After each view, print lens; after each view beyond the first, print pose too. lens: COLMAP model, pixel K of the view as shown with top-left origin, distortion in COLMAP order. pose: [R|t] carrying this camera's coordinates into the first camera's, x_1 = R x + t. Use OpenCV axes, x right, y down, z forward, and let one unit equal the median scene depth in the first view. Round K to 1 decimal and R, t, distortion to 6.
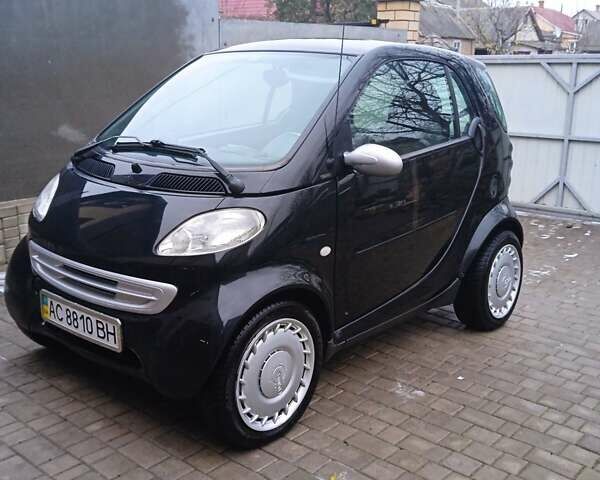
lens RADIAL K [[679.1, 0, 300.0], [0, 679.1, 240.0], [0, 0, 1]] dist [0.106244, -0.039048]
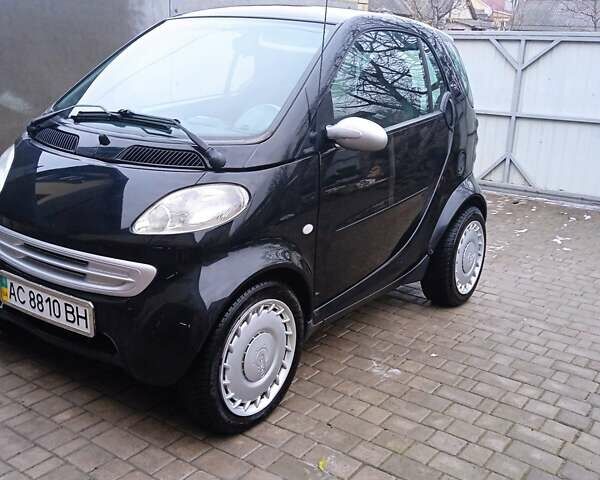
lens RADIAL K [[679.1, 0, 300.0], [0, 679.1, 240.0], [0, 0, 1]] dist [0.106244, -0.039048]
pose [[0.995918, -0.003451, 0.090197, -0.059454], [0.000115, 0.999317, 0.036962, -0.003293], [-0.090263, -0.036801, 0.995238, 0.042380]]
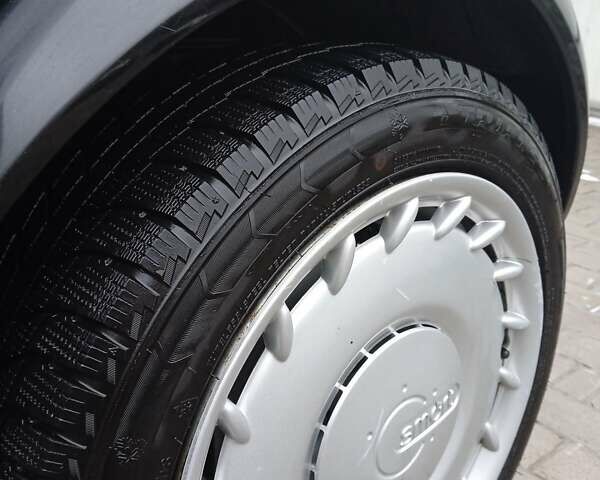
lens RADIAL K [[679.1, 0, 300.0], [0, 679.1, 240.0], [0, 0, 1]] dist [0.106244, -0.039048]
pose [[0.992852, 0.017543, -0.118052, -0.036348], [0.000464, 0.988563, 0.150808, 0.096851], [0.119347, -0.149785, 0.981489, 0.739313]]
